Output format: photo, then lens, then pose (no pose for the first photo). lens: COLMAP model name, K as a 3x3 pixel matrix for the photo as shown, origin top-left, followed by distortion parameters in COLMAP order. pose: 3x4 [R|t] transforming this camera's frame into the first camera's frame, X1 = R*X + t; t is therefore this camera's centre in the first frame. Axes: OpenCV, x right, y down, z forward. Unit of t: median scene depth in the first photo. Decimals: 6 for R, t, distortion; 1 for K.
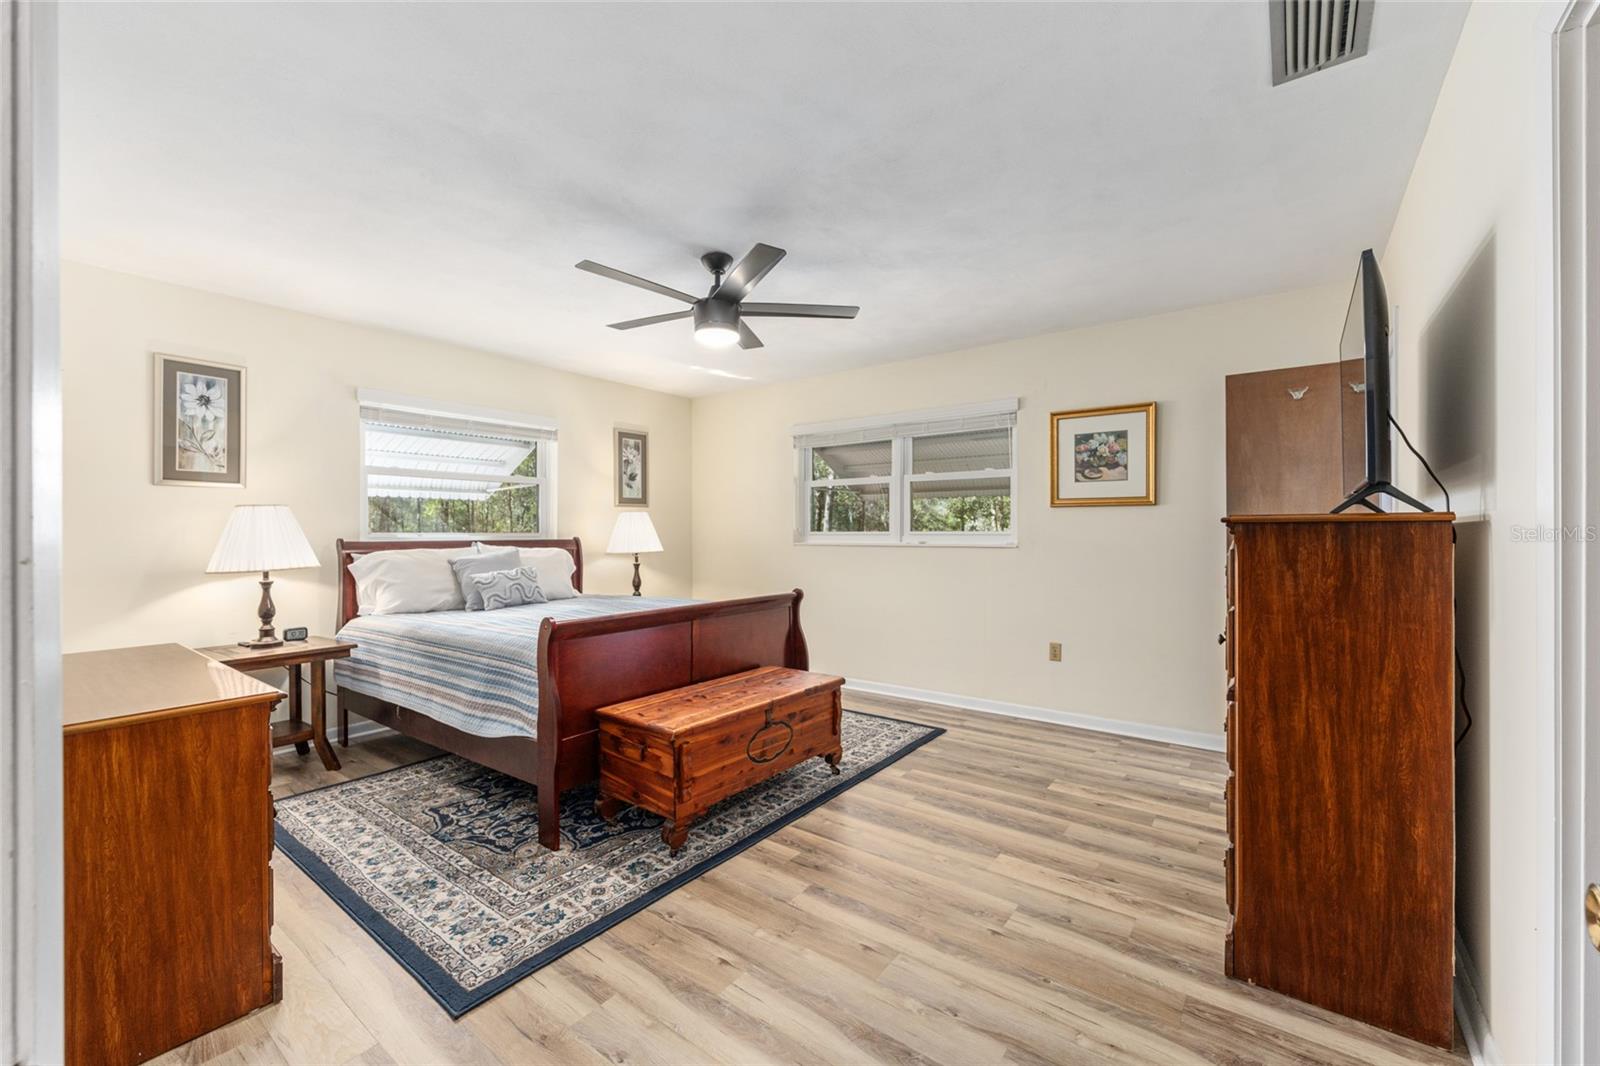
lens RADIAL K [[645.2, 0, 796.9], [0, 645.2, 539.5], [0, 0, 1]] dist [-0.002225, 0.000176]
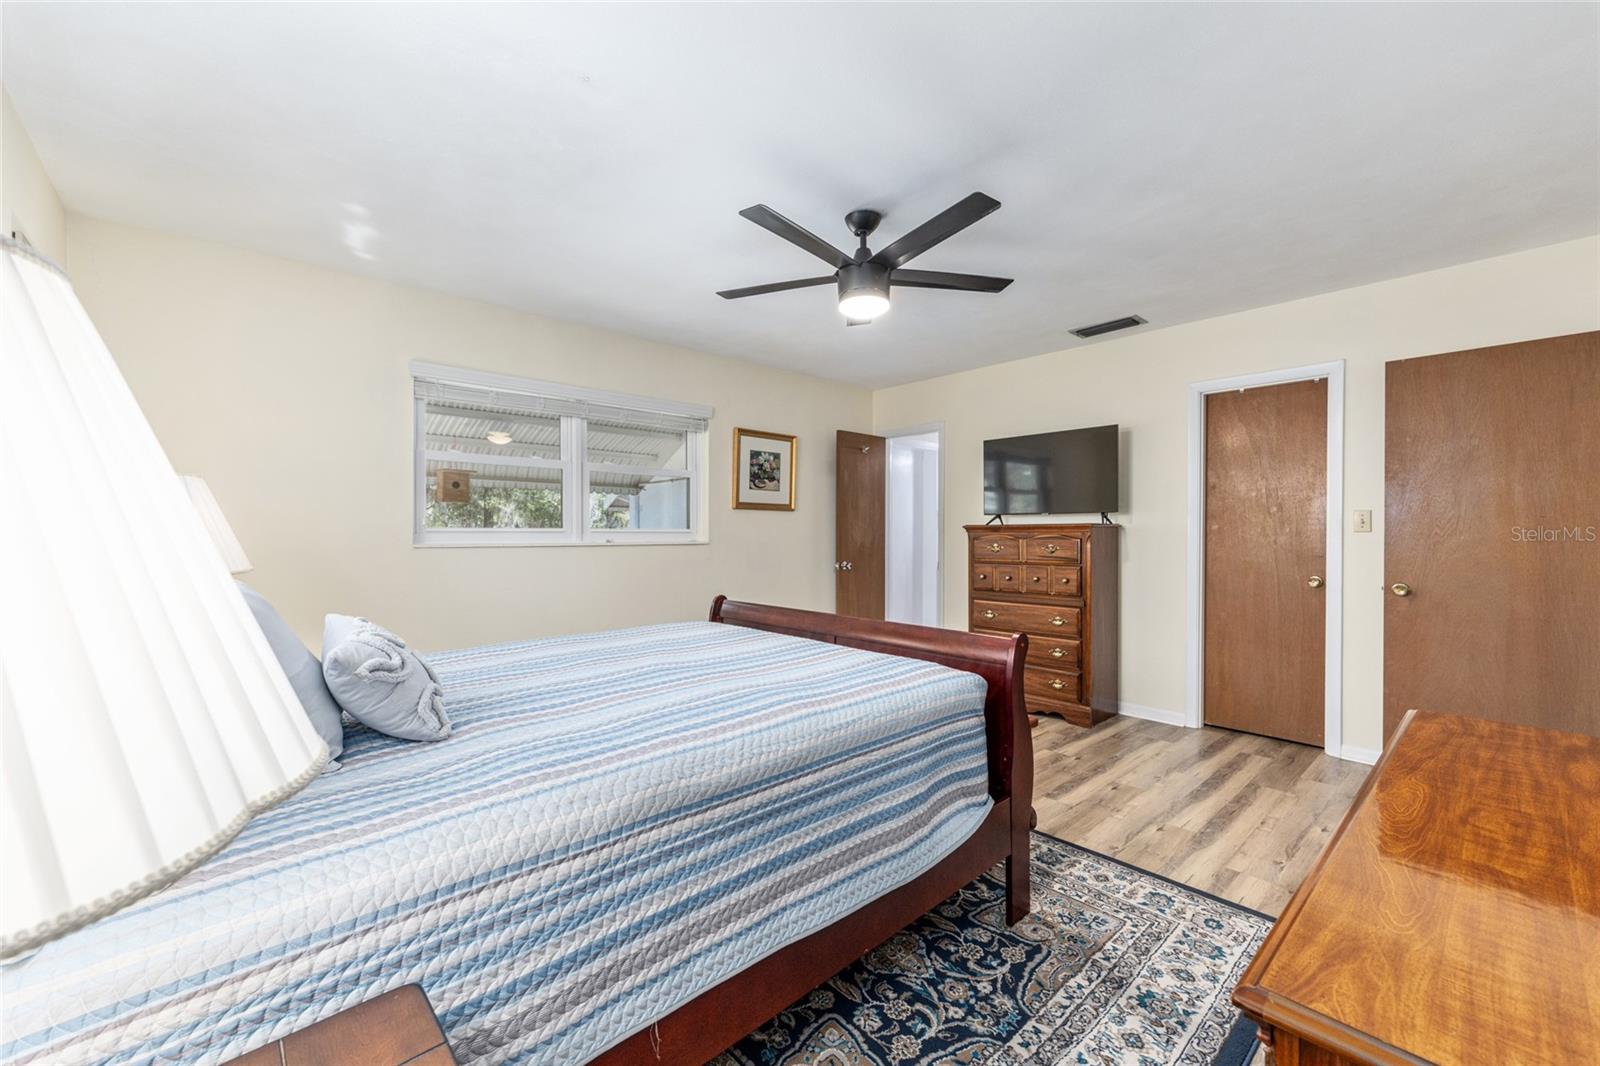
lens RADIAL K [[645.2, 0, 796.7], [0, 645.2, 545.8], [0, 0, 1]] dist [-0.002225, 0.000176]
pose [[0.185991, -0.017421, 0.982397, -1.127021], [0.008549, 0.999834, 0.016112, -0.001776], [-0.982514, 0.005402, 0.186109, 1.037034]]
